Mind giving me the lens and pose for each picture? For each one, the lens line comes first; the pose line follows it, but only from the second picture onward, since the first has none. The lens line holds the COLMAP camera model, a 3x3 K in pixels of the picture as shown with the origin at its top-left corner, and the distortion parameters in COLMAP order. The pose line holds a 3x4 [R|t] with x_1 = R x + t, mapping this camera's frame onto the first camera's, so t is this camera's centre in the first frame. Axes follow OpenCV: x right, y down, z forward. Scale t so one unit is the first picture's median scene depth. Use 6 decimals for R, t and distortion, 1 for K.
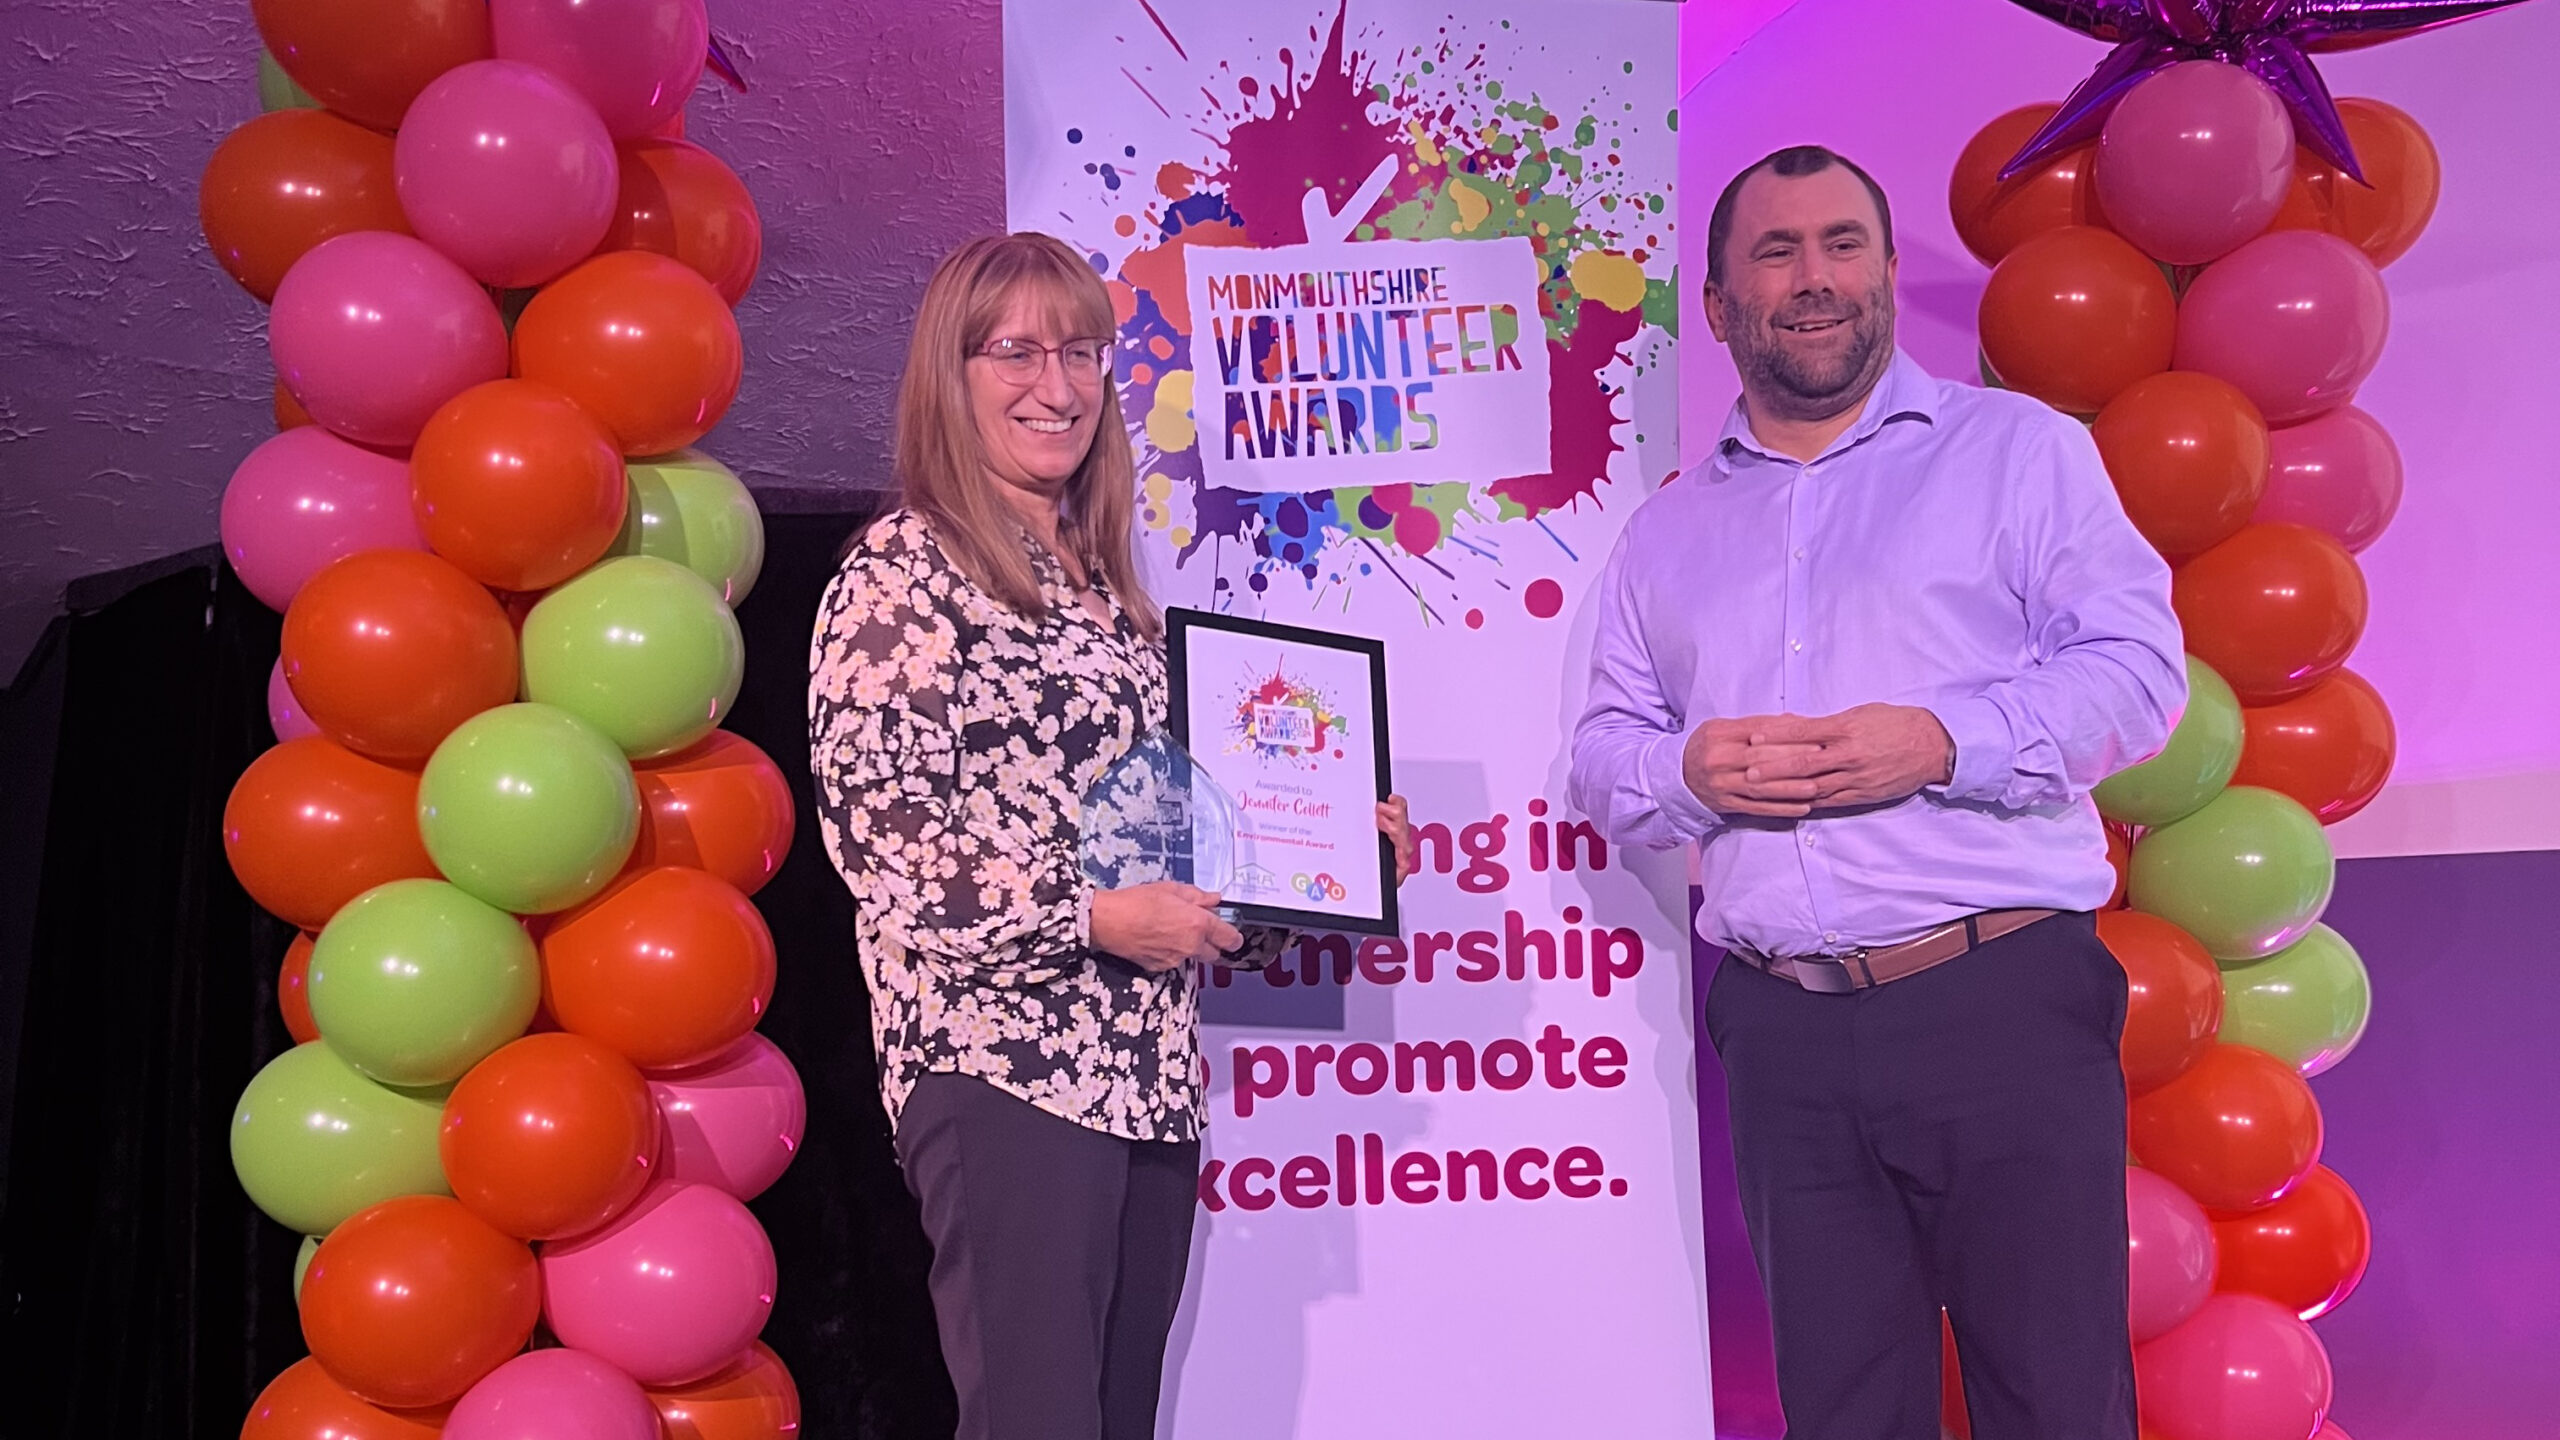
lens RADIAL K [[2071.0, 0, 1213.7], [0, 2071.0, 718.0], [0, 0, 1]] dist [0.063980, -0.131418]
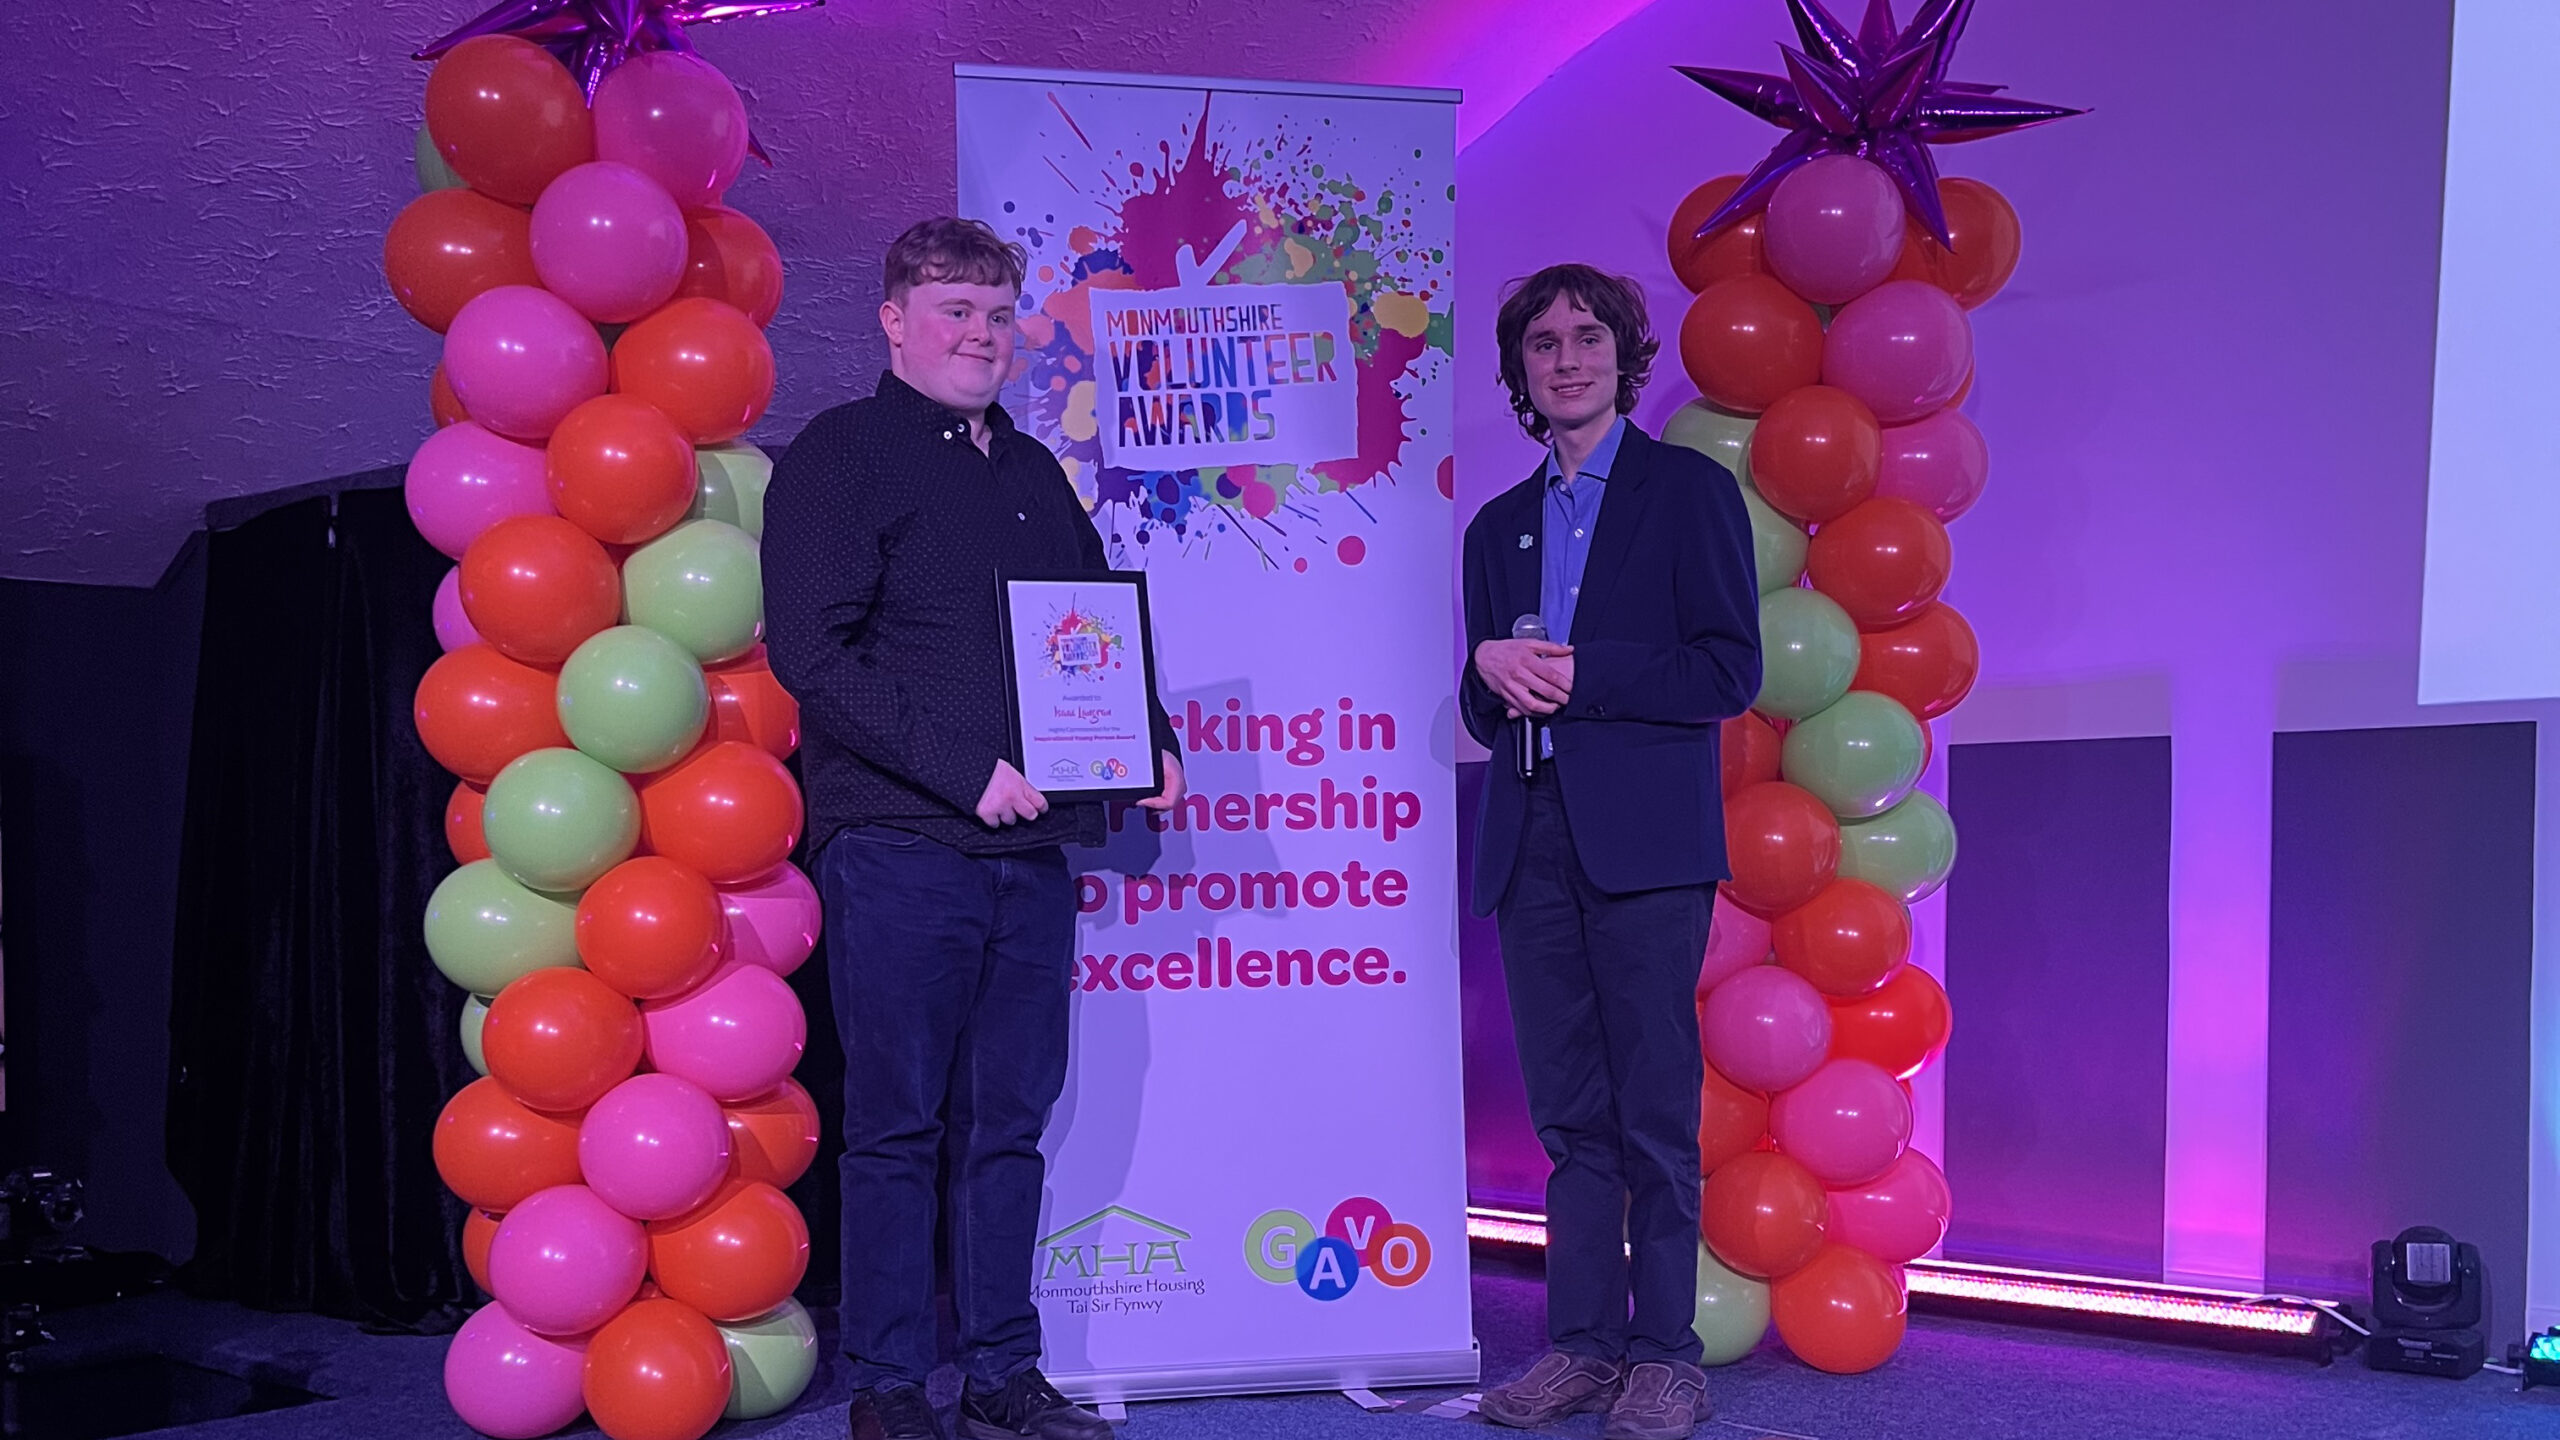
lens RADIAL K [[1815.4, 0, 1285.4], [0, 1815.4, 814.3], [0, 0, 1]] dist [0.021048, -0.002150]
pose [[0.994288, -0.000615, 0.106731, -0.012718], [-0.010273, 0.994790, 0.101425, -0.005887], [-0.106238, -0.101942, 0.989101, -0.208746]]
